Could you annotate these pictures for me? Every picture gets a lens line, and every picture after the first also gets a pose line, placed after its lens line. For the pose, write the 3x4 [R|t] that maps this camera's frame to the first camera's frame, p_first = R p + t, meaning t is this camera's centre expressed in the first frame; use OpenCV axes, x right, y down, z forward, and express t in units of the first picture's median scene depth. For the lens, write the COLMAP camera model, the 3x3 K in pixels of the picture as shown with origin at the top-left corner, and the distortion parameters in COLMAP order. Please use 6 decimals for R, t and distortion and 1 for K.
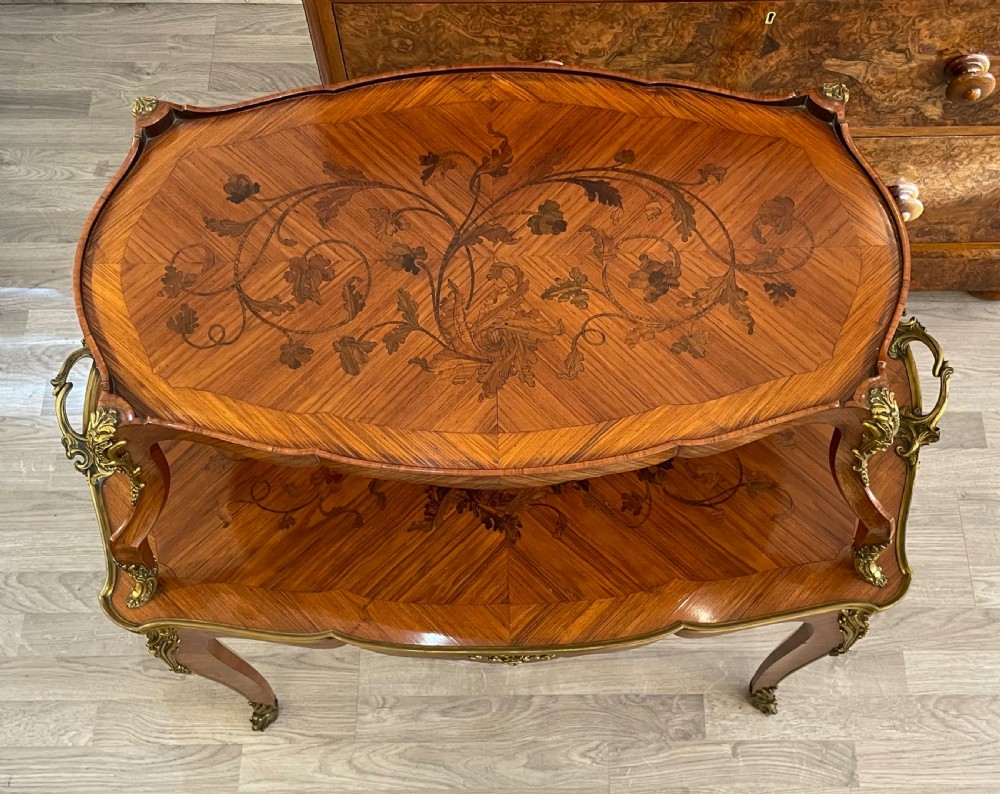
lens RADIAL K [[1172.0, 0, 537.8], [0, 1172.0, 427.6], [0, 0, 1]] dist [0.041441, 0.000000]
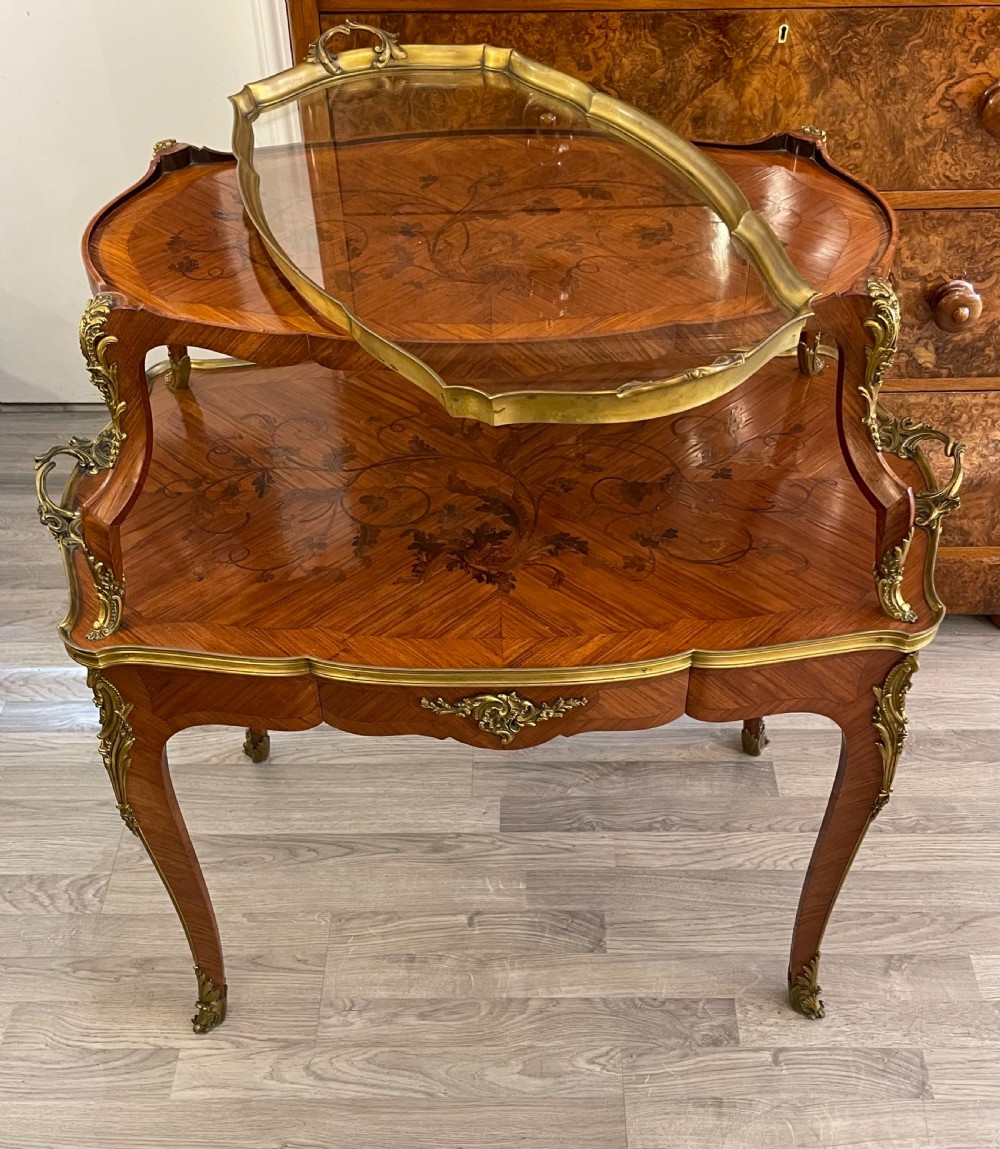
lens RADIAL K [[1313.3, 0, 507.6], [0, 1313.3, 677.6], [0, 0, 1]] dist [0.048303, 0.000000]
pose [[0.999752, -0.003184, -0.022023, 0.001498], [-0.005304, 0.927094, -0.374792, 0.377366], [0.021611, 0.374816, 0.926847, 0.043825]]
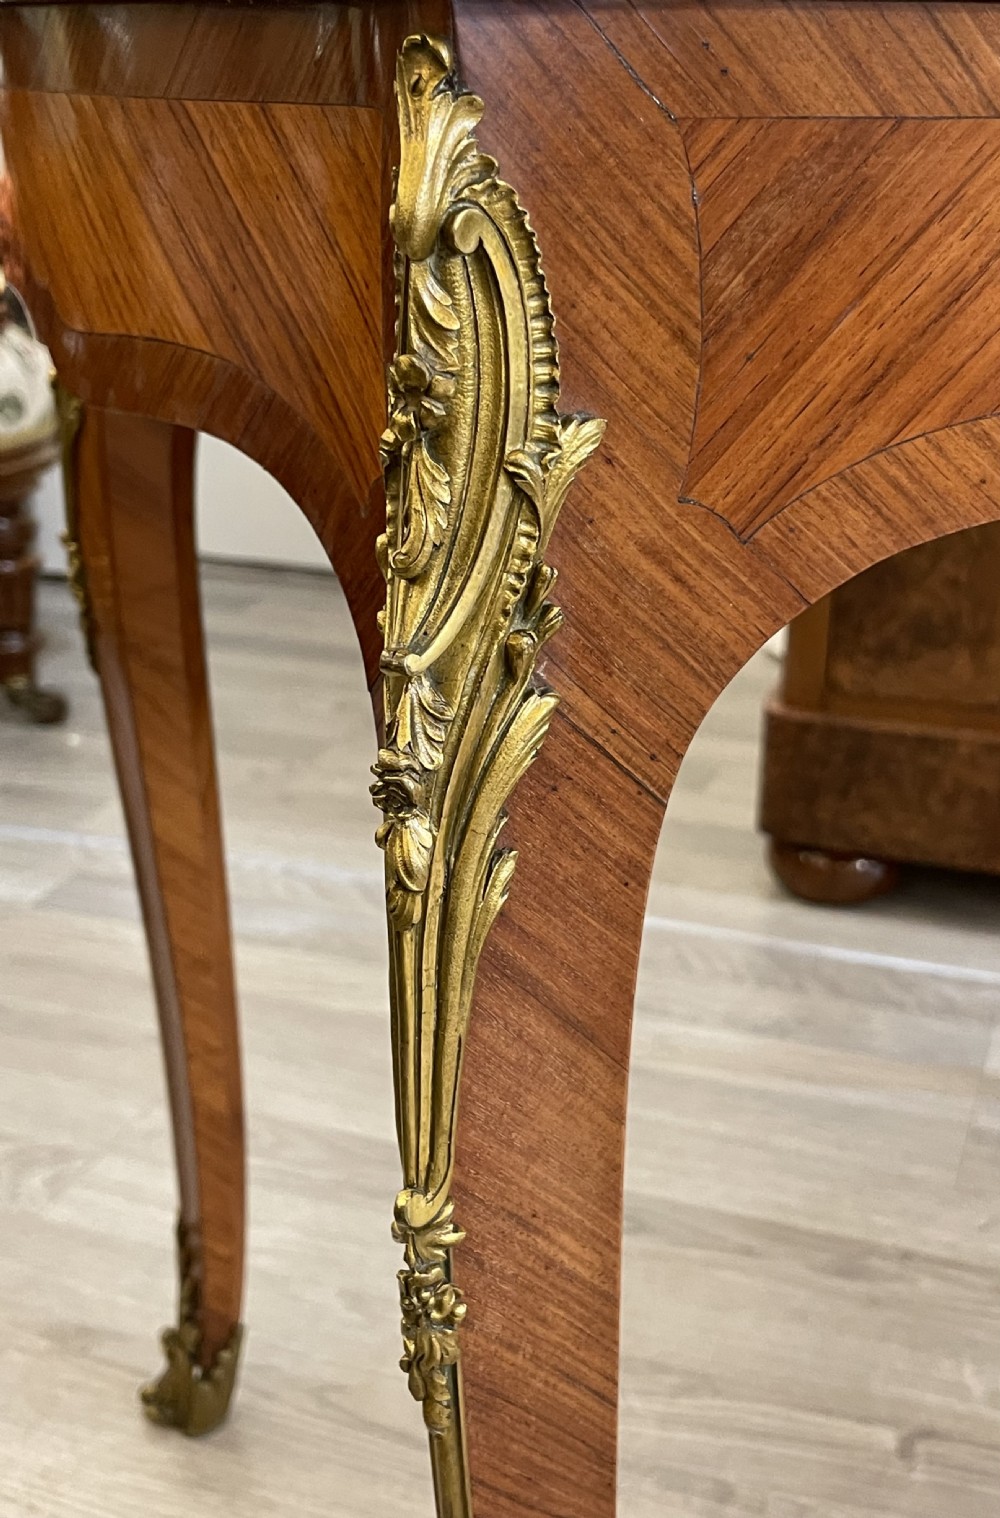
lens RADIAL K [[1775.7, 0, 566.7], [0, 1775.7, 737.7], [0, 0, 1]] dist [0.053471, 0.000000]
pose [[0.943295, 0.119776, -0.309594, -0.008222], [-0.304524, 0.683472, -0.663424, 0.395882], [0.132136, 0.720084, 0.681190, 0.559851]]
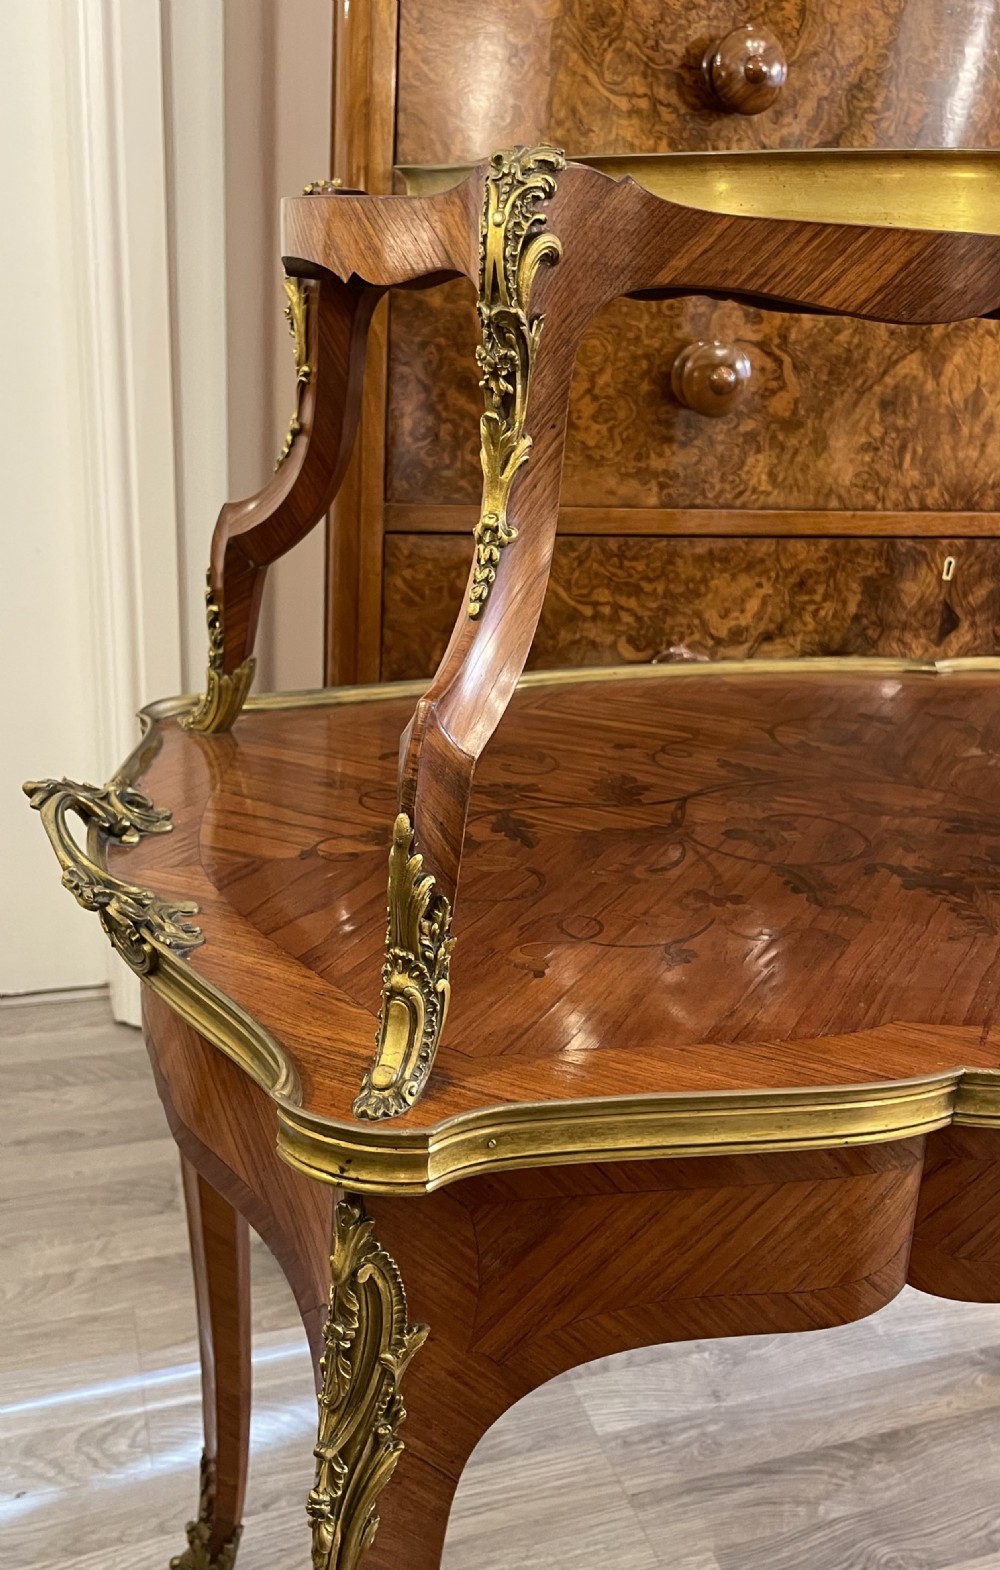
lens RADIAL K [[1452.9, 0, 598.5], [0, 1452.9, 769.3], [0, 0, 1]] dist [0.079148, -0.020649]
pose [[0.936439, -0.054514, 0.346569, -0.281535], [0.291217, 0.671658, -0.681225, 0.254553], [-0.195639, 0.738853, 0.644843, 0.440238]]
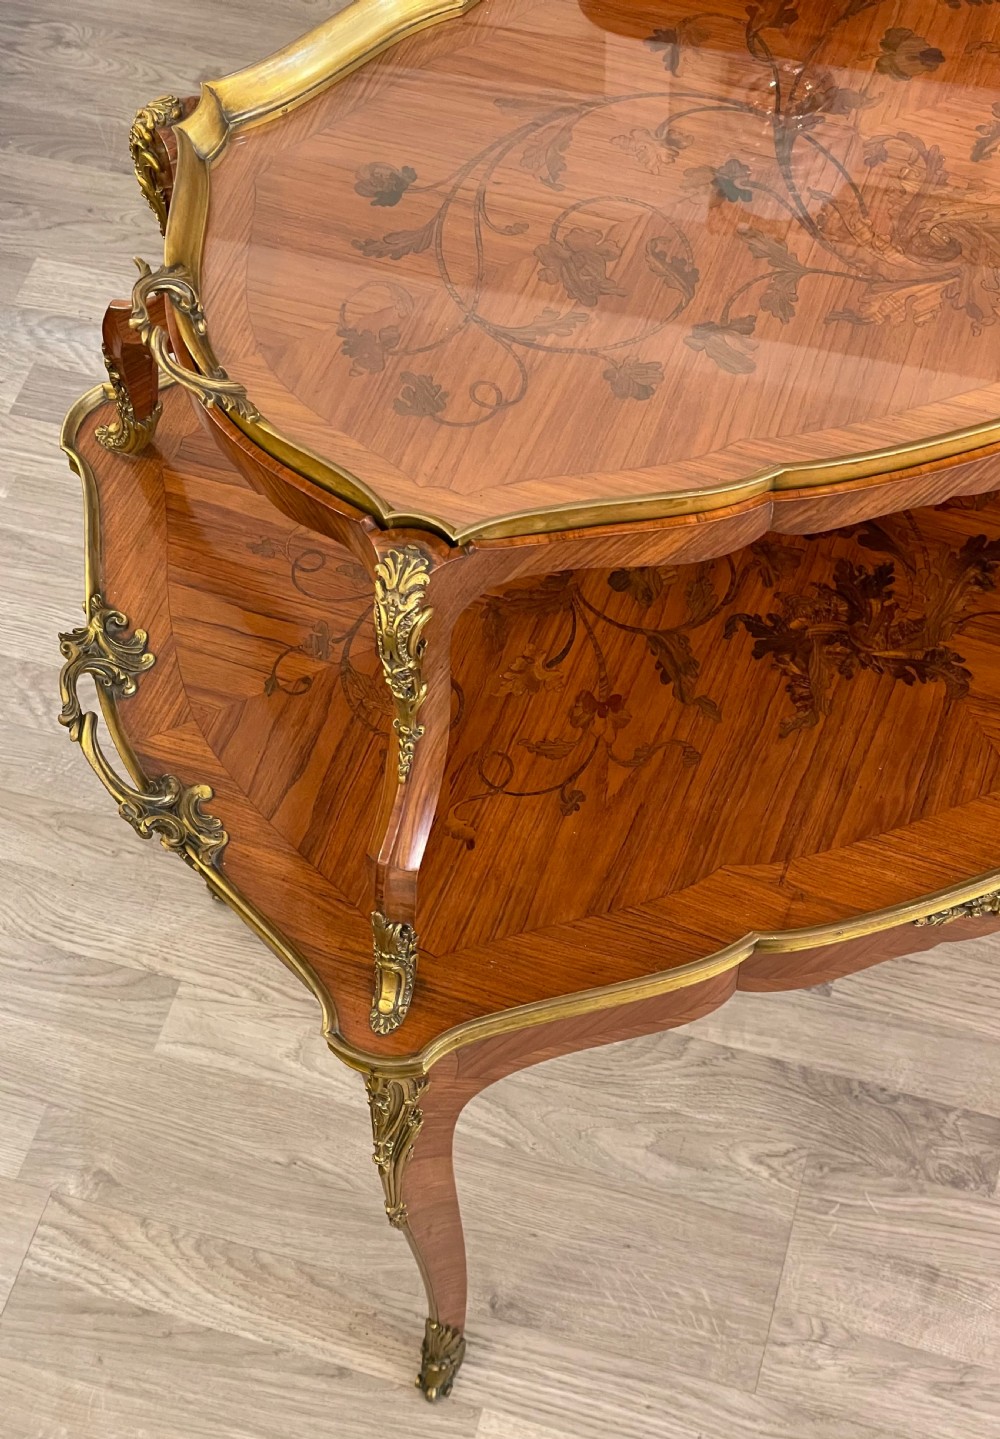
lens RADIAL K [[2217.6, 0, 452.9], [0, 2217.6, 710.7], [0, 0, 1]] dist [0.098588, 0.000000]
pose [[0.953680, 0.228718, -0.195404, 0.058401], [-0.252018, 0.962137, -0.103820, 0.222773], [0.164259, 0.148257, 0.975212, -0.056675]]
